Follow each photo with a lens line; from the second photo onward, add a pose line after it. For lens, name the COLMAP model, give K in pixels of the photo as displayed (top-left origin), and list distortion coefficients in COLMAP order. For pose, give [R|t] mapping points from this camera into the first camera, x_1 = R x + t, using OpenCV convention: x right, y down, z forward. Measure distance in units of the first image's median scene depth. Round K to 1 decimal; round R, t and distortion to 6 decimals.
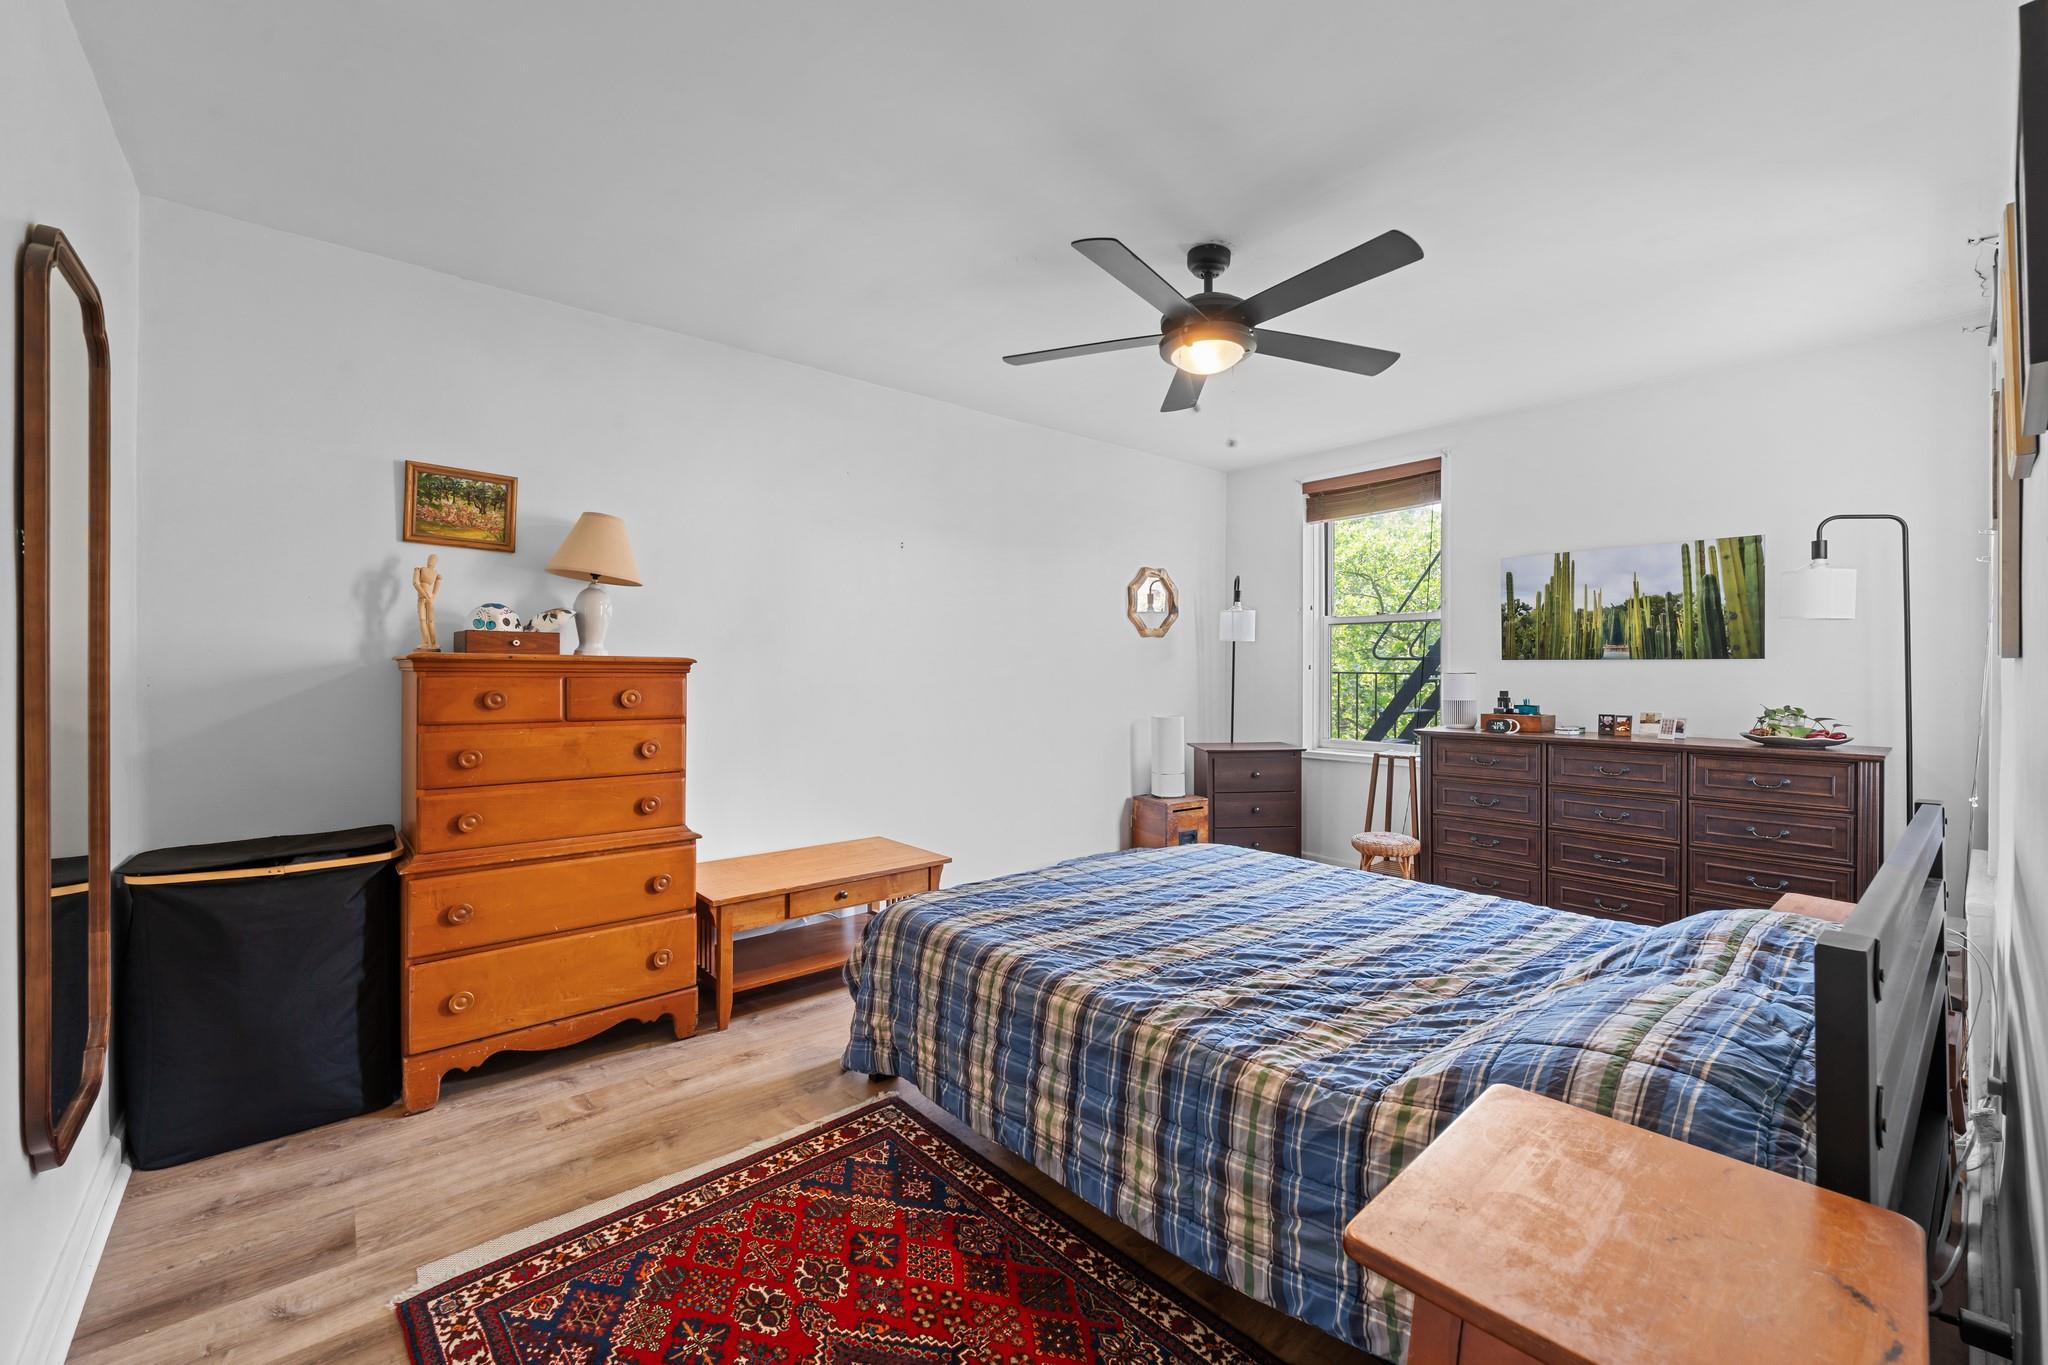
lens RADIAL K [[836.3, 0, 1055.1], [0, 836.3, 664.5], [0, 0, 1]] dist [0.000810, -0.000130]
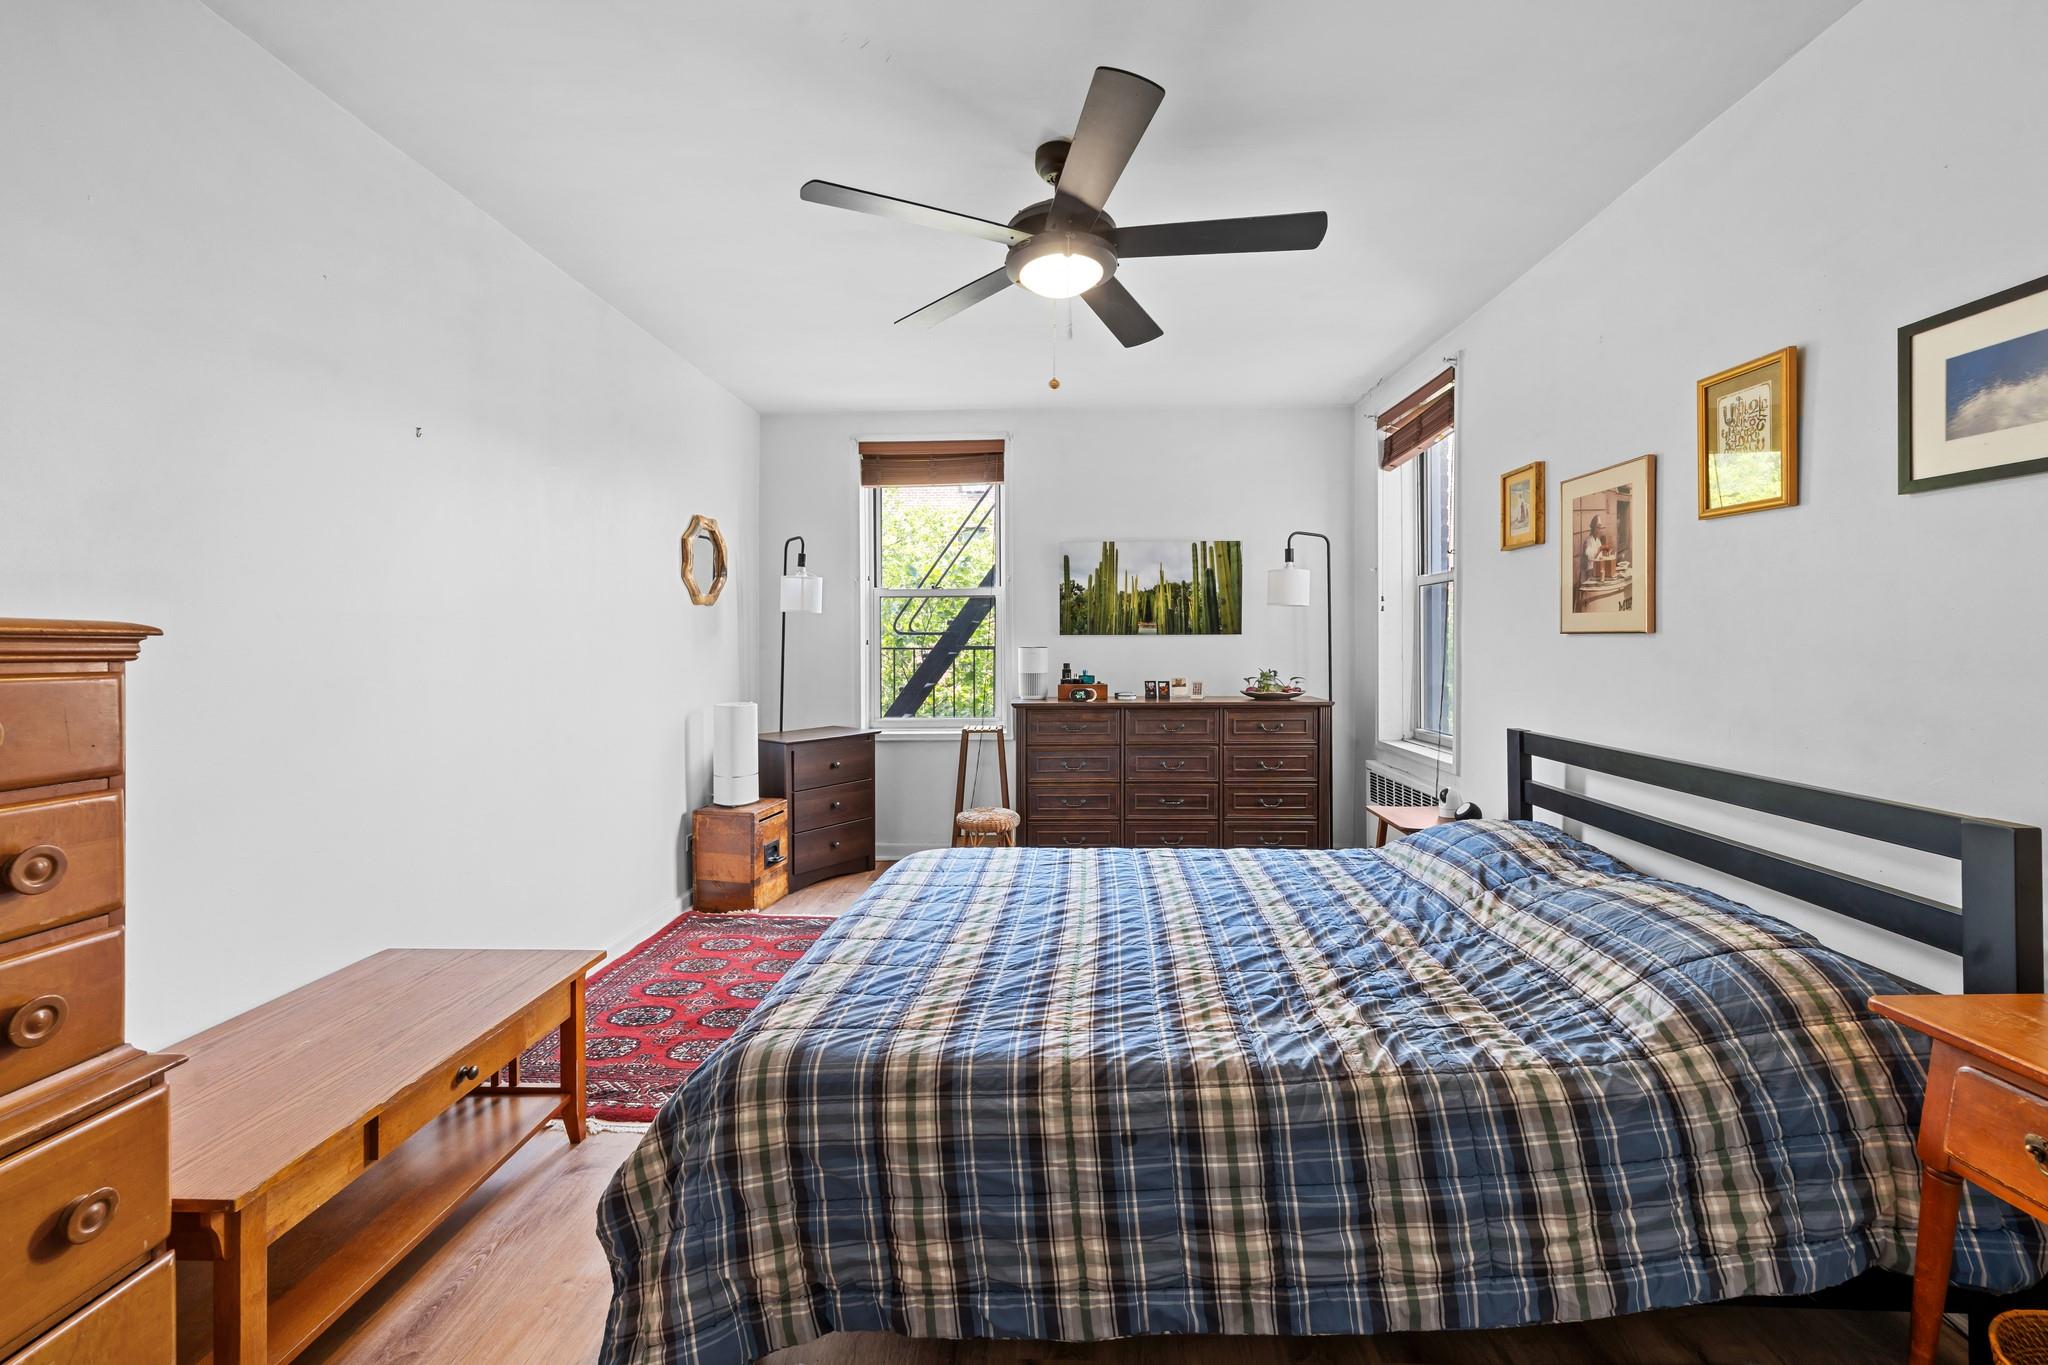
lens RADIAL K [[836.3, 0, 1041.6], [0, 836.3, 647.4], [0, 0, 1]] dist [0.000810, -0.000130]
pose [[0.685092, -0.008380, 0.728409, -0.380470], [0.002155, 0.999953, 0.009478, 0.000395], [-0.728454, -0.004924, 0.685077, 0.362613]]
